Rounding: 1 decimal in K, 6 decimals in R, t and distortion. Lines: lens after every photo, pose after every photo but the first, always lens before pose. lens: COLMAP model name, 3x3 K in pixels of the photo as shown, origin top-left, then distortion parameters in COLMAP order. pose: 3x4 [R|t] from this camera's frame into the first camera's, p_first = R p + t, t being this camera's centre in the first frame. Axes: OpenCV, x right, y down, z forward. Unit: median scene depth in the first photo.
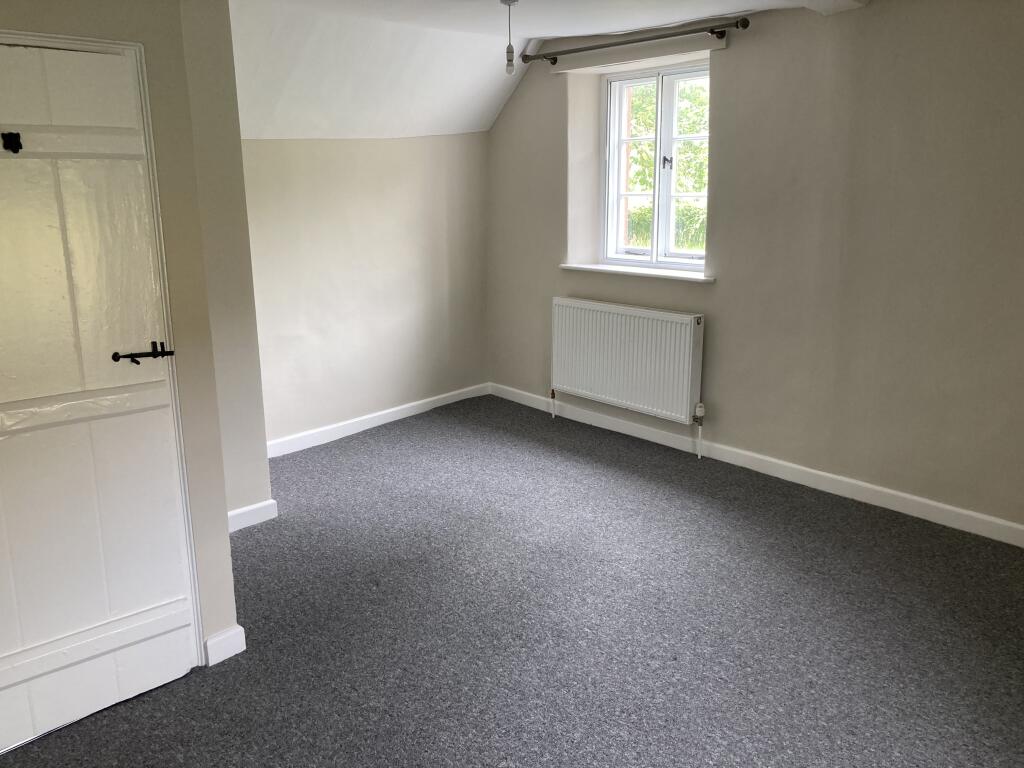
lens RADIAL K [[842.3, 0, 505.9], [0, 842.3, 383.8], [0, 0, 1]] dist [0.020013, -0.005778]
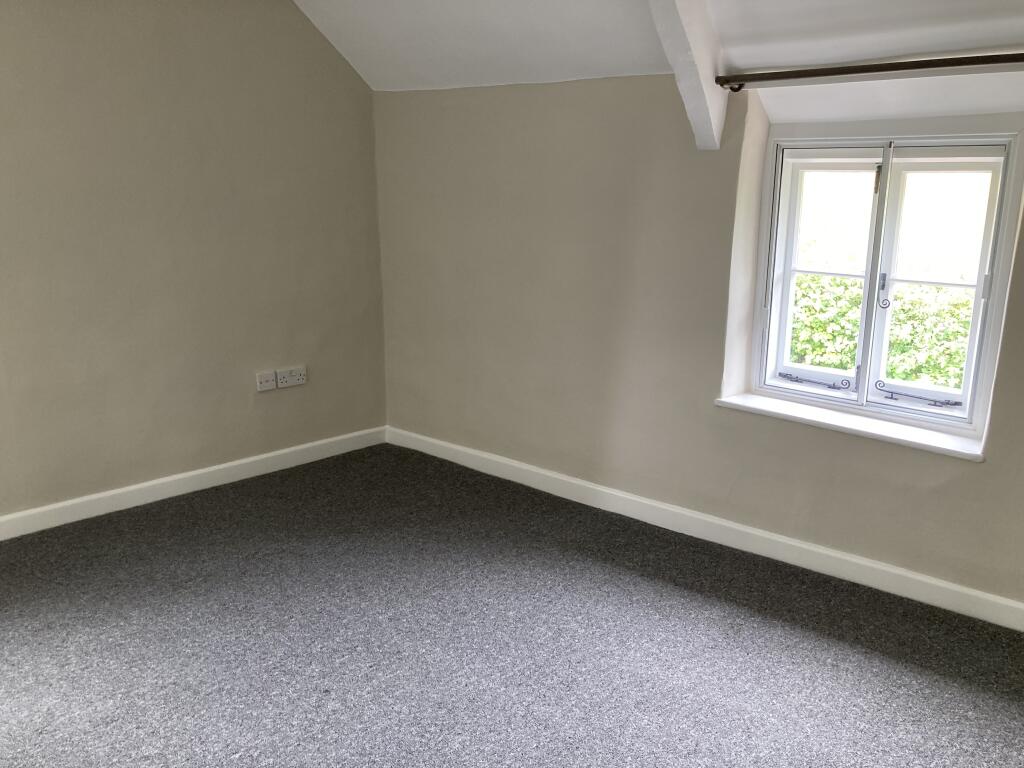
lens RADIAL K [[842.3, 0, 505.9], [0, 842.3, 383.8], [0, 0, 1]] dist [0.020013, -0.005778]
pose [[-0.033885, -0.240402, 0.970082, -0.568484], [0.228249, 0.943126, 0.241694, -0.145535], [-0.973013, 0.229610, 0.022913, 0.693870]]
